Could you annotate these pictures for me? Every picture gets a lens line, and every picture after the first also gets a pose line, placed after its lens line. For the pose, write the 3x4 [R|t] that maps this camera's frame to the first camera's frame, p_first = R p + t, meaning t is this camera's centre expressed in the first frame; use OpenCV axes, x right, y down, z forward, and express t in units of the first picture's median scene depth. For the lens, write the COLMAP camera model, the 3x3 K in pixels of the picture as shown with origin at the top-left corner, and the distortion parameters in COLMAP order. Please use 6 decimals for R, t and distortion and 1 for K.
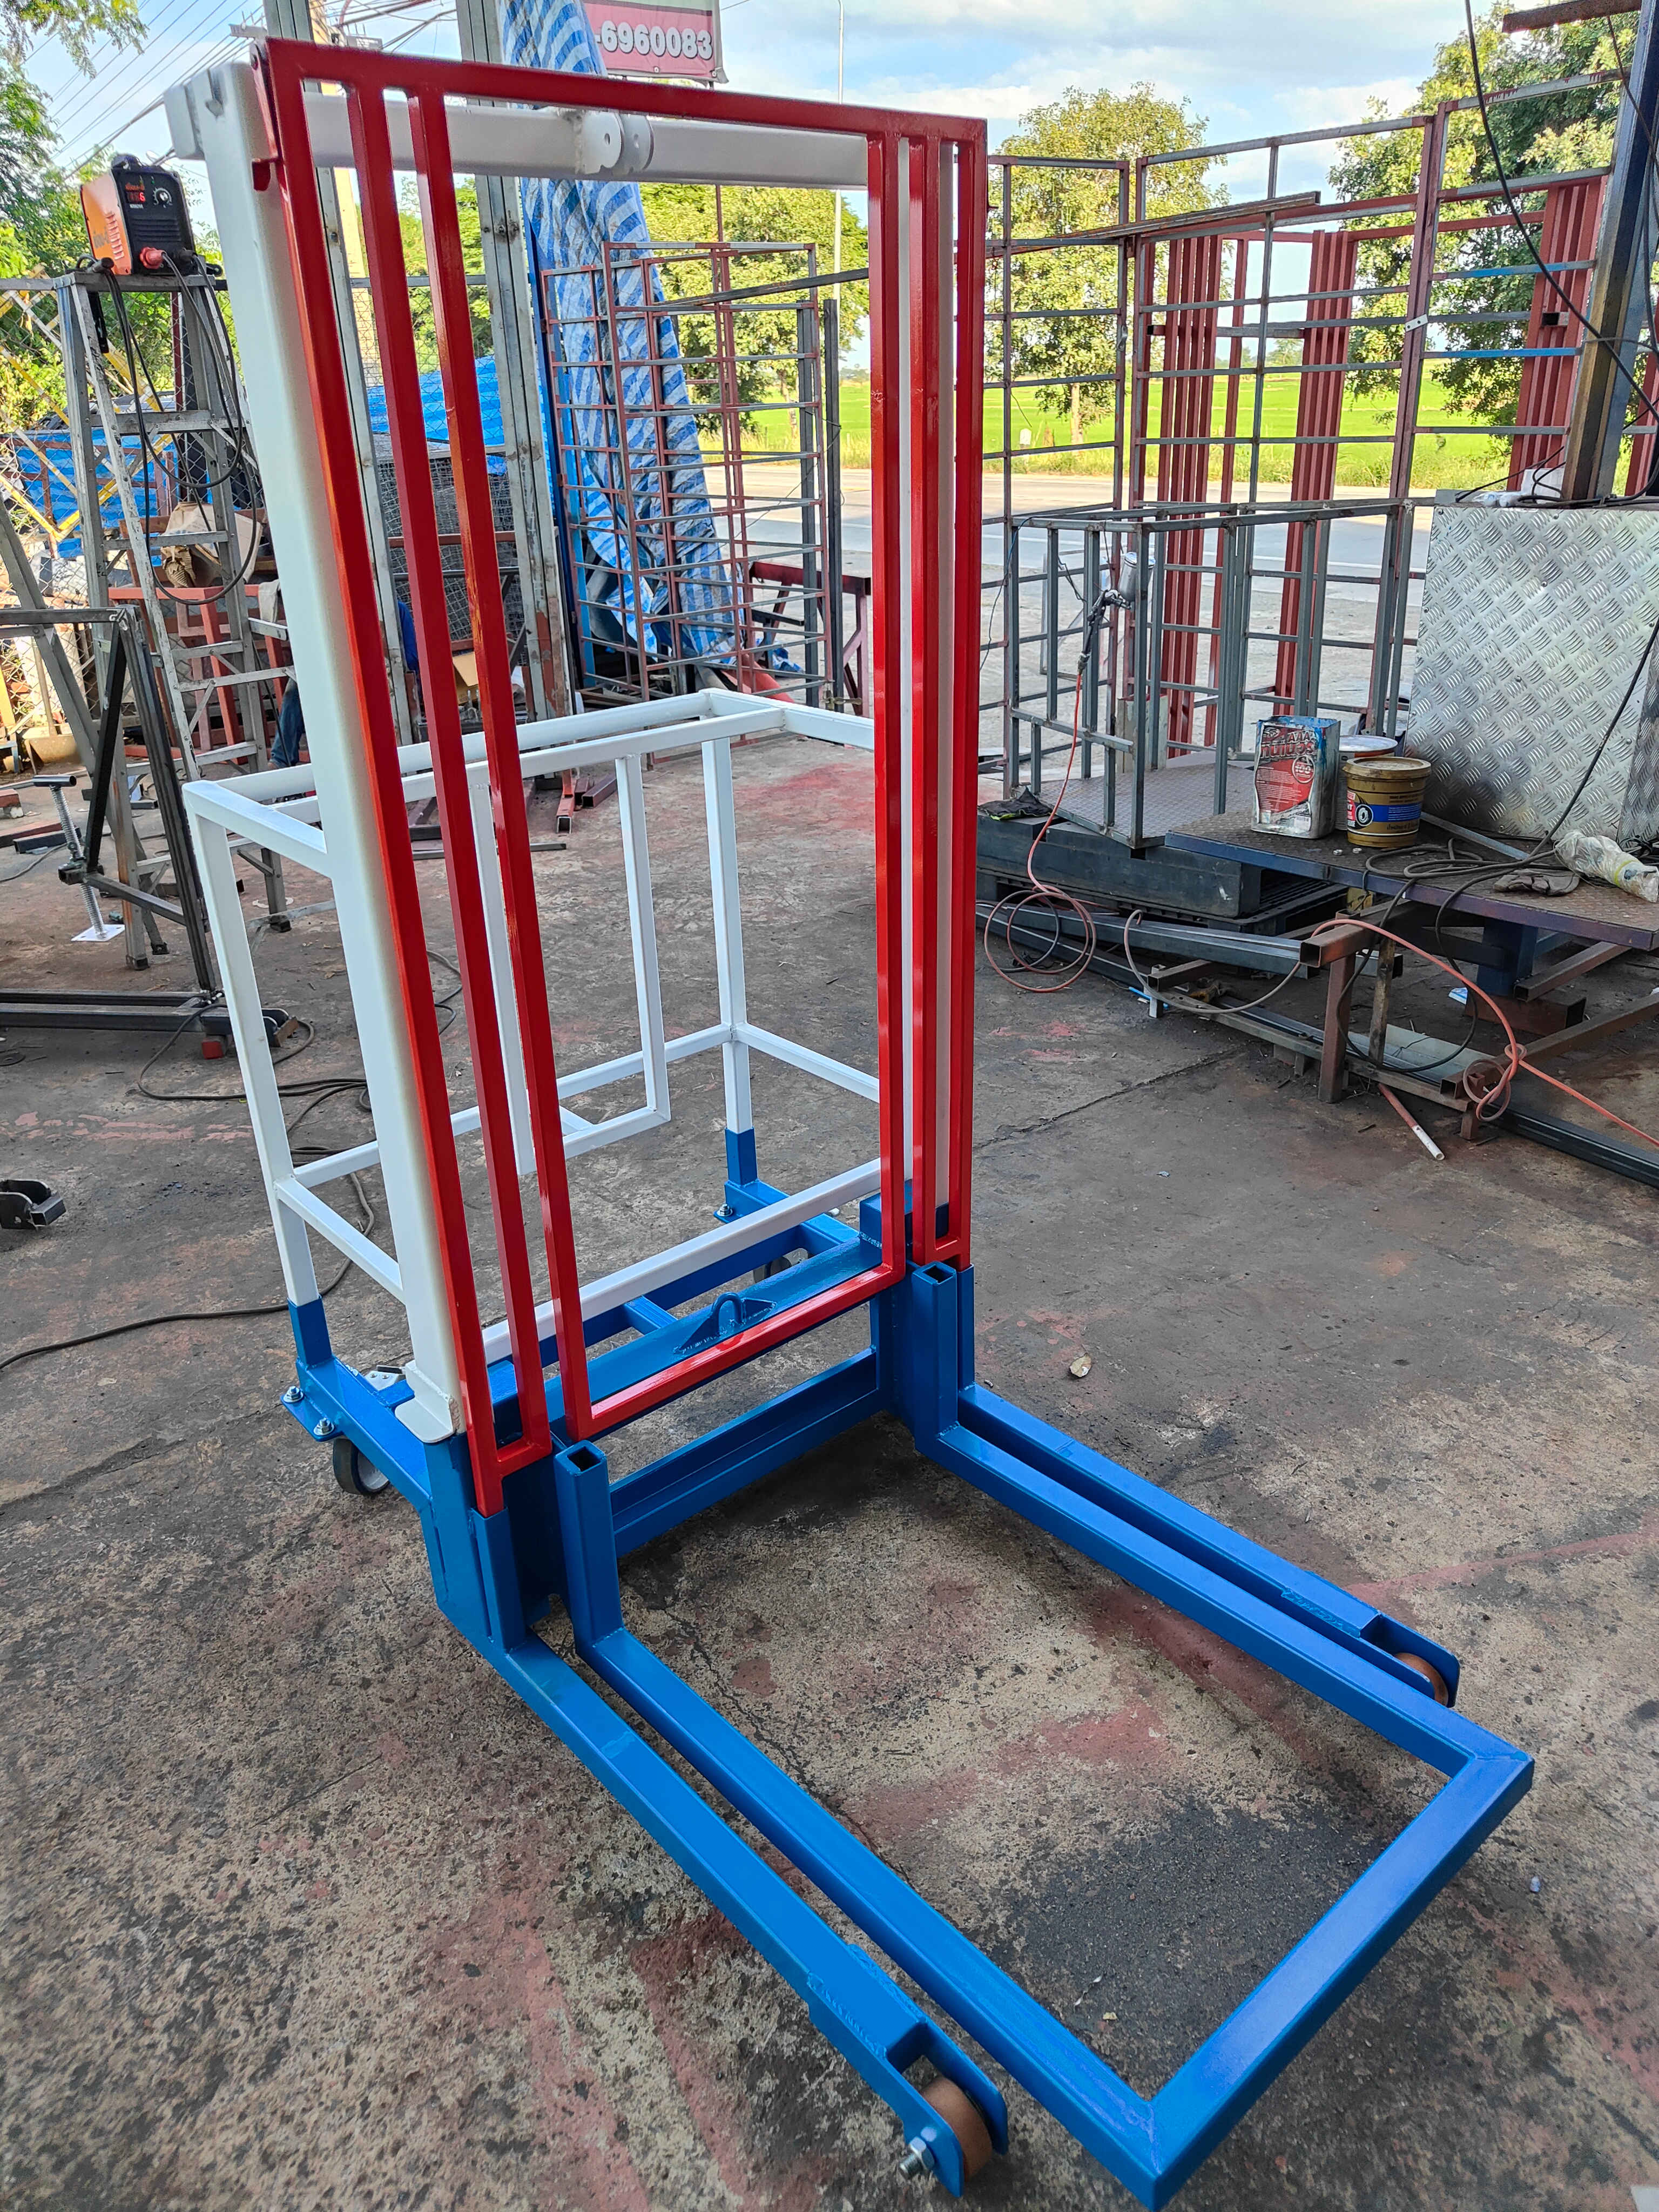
lens RADIAL K [[1555.6, 0, 829.5], [0, 1555.6, 1106.0], [0, 0, 1]] dist [-0.006364, 0.011438]
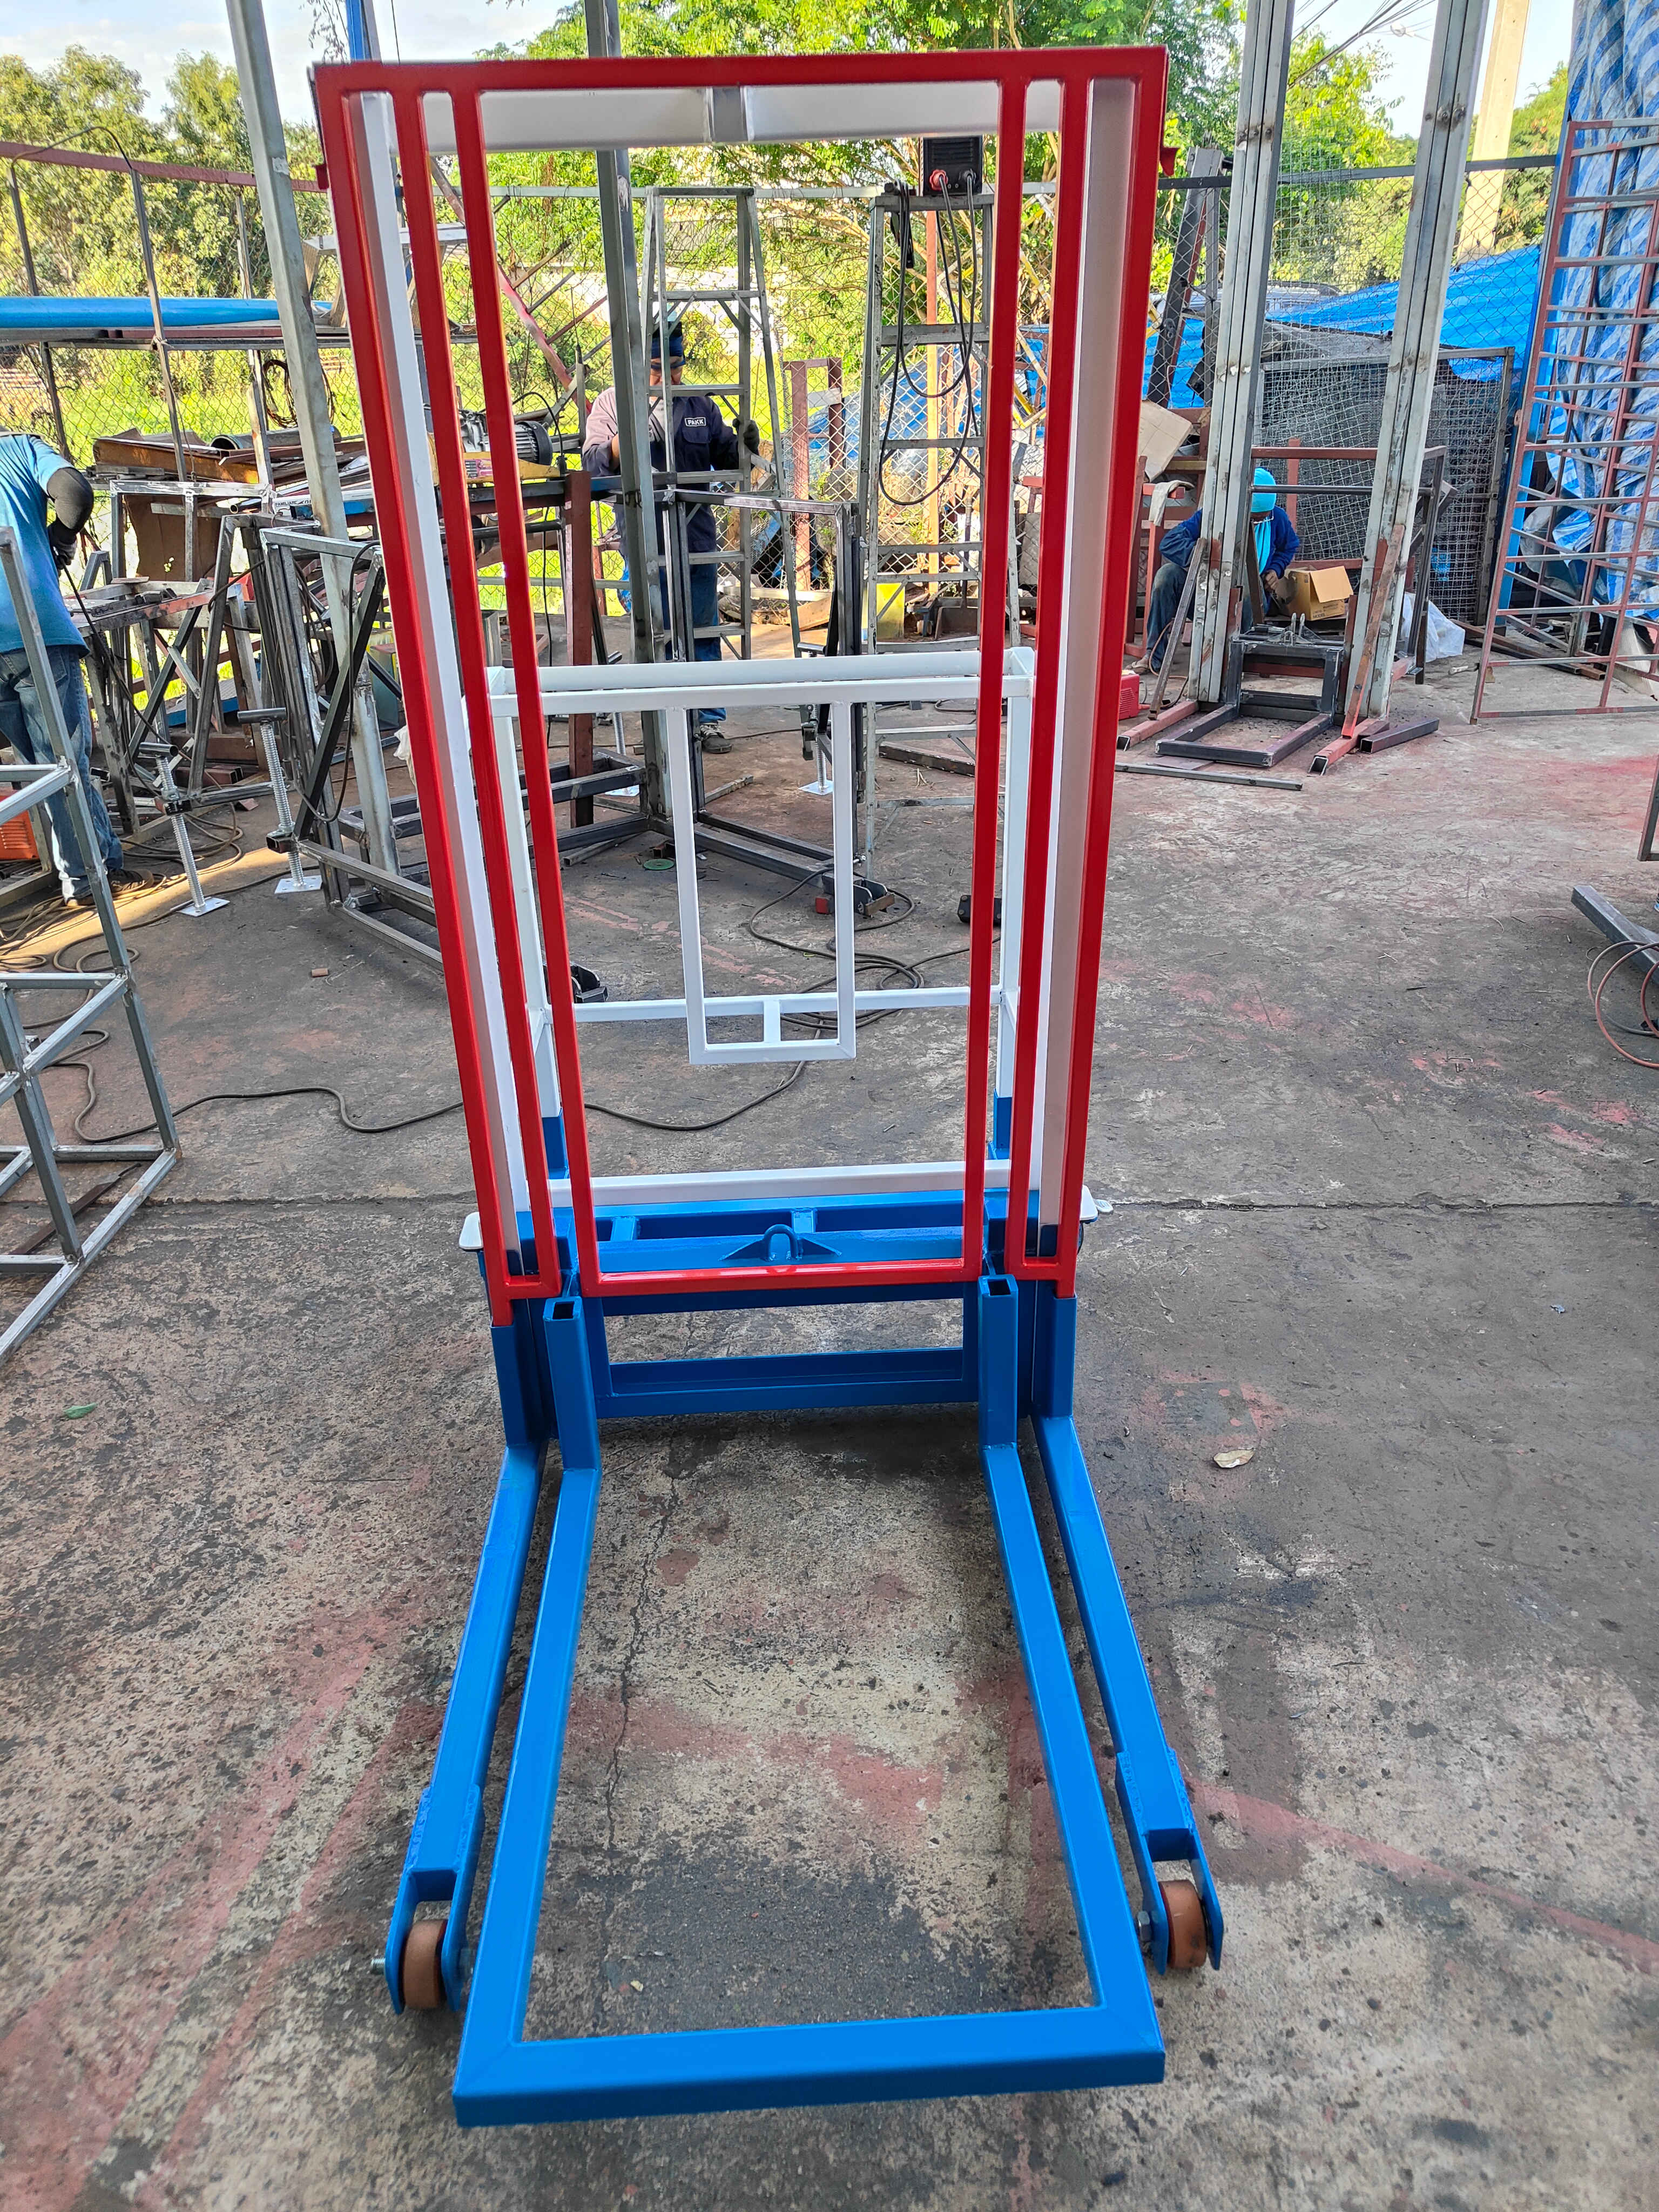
lens RADIAL K [[1517.3, 0, 829.8], [0, 1517.3, 1117.9], [0, 0, 1]] dist [-0.001081, 0.005306]
pose [[0.783037, 0.304639, -0.542262, 0.459336], [-0.261373, 0.952291, 0.157562, -0.113942], [0.564391, 0.018356, 0.825304, 0.155450]]
